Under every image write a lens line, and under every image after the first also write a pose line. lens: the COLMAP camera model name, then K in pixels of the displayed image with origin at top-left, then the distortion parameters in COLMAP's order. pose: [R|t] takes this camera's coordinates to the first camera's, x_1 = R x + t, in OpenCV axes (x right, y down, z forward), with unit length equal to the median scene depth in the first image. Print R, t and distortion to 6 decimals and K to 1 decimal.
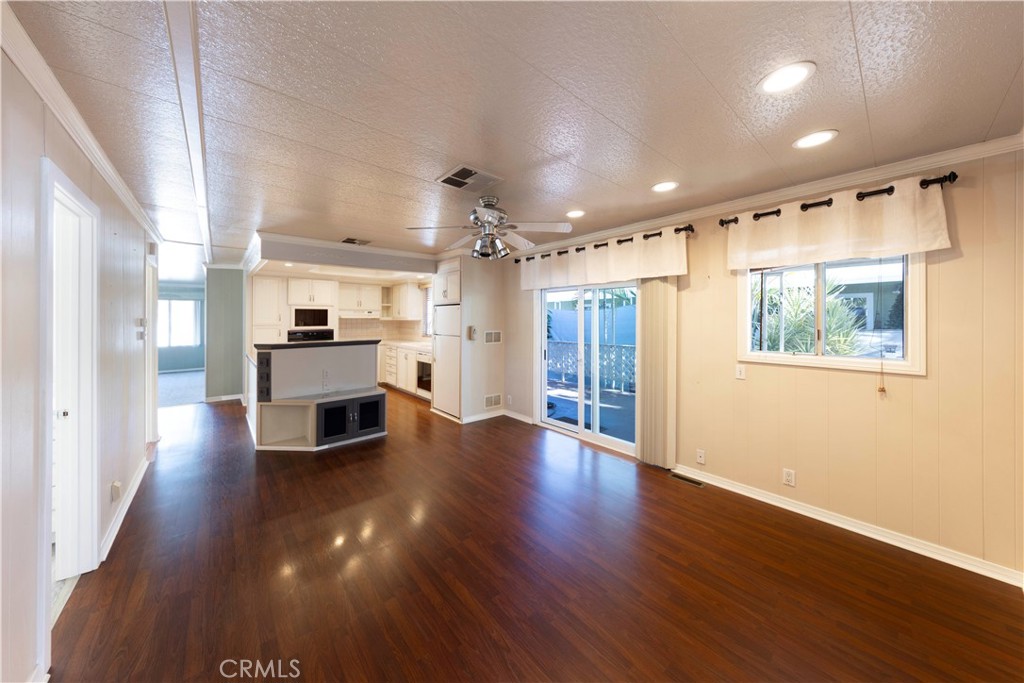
lens RADIAL K [[346.5, 0, 488.7], [0, 346.5, 315.9], [0, 0, 1]] dist [0.000319, 0.000002]
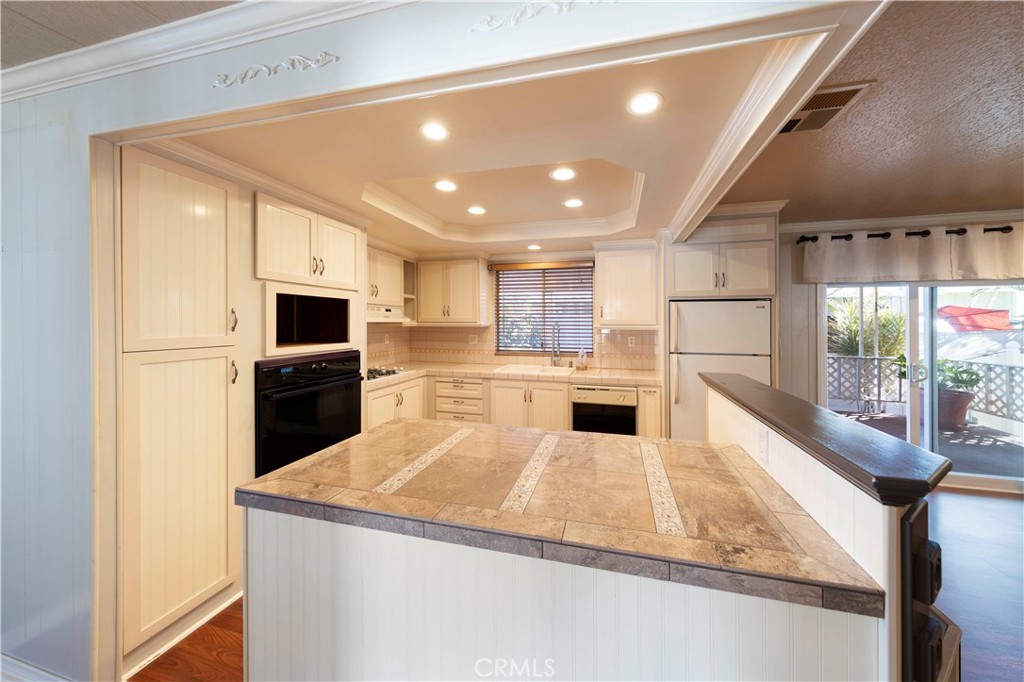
lens RADIAL K [[326.9, 0, 520.6], [0, 326.9, 322.6], [0, 0, 1]] dist [0.007456, -0.000409]
pose [[0.800315, 0.005782, 0.599551, -0.548642], [-0.010475, 0.999936, 0.004339, 0.003545], [-0.599488, -0.009753, 0.800325, 0.609619]]
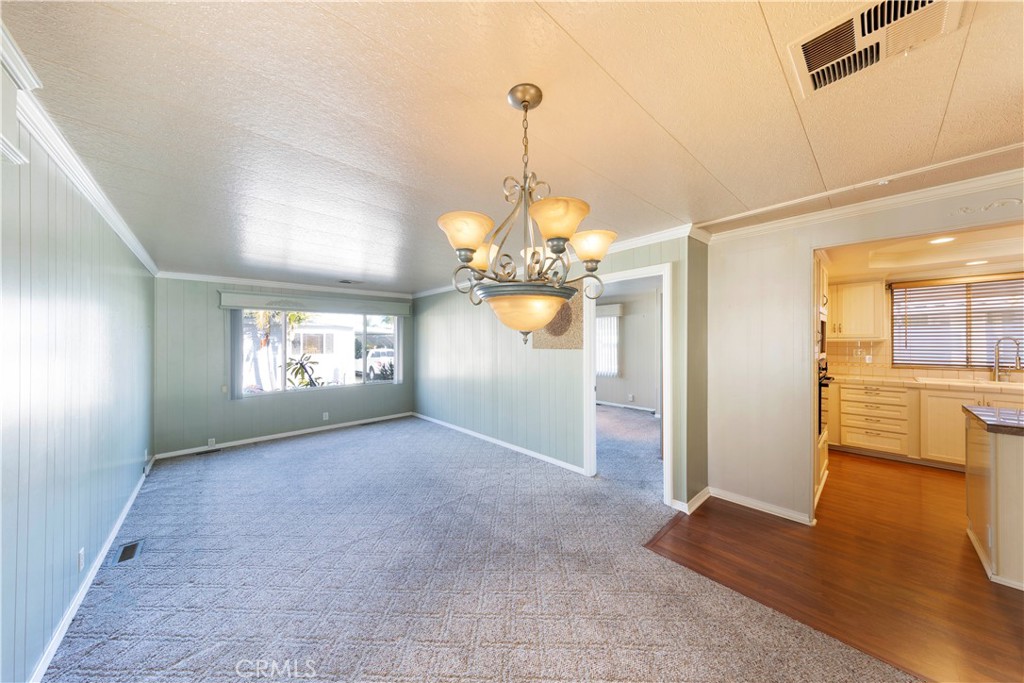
lens RADIAL K [[326.9, 0, 507.7], [0, 326.9, 342.1], [0, 0, 1]] dist [0.007456, -0.000409]
pose [[0.997196, -0.005308, 0.074639, -1.041571], [0.004425, 0.999918, 0.011988, 0.004586], [-0.074697, -0.011624, 0.997139, 0.530085]]
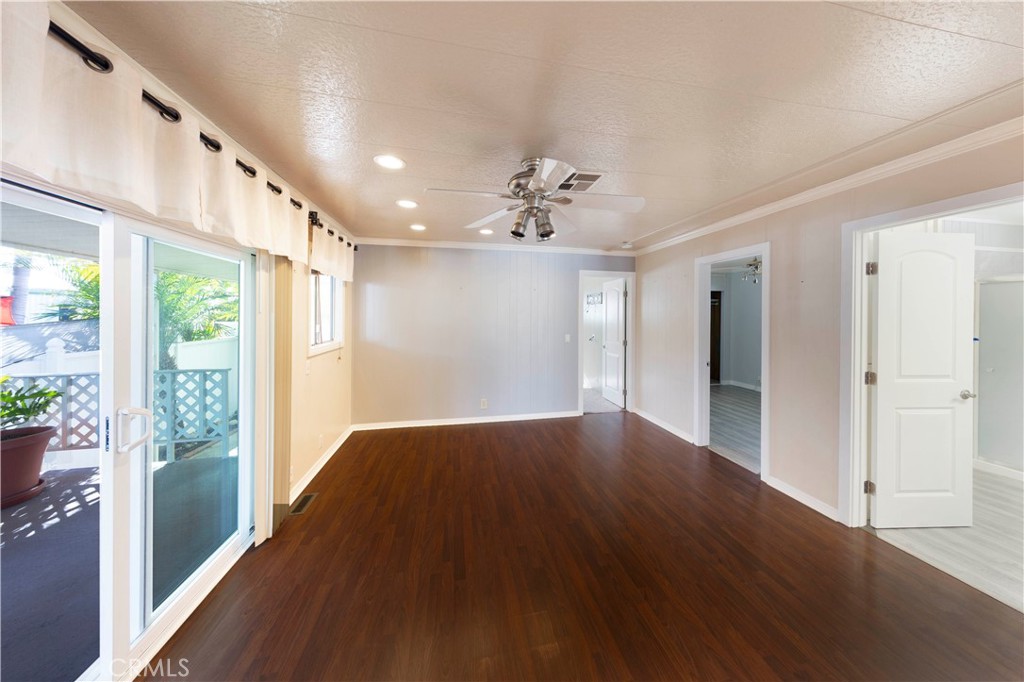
lens RADIAL K [[326.9, 0, 530.8], [0, 326.9, 316.4], [0, 0, 1]] dist [0.007456, -0.000409]
pose [[-0.900990, 0.002283, 0.433834, -0.117132], [-0.000092, 0.999985, -0.005454, 0.003378], [-0.433840, -0.004954, -0.900976, 0.717264]]
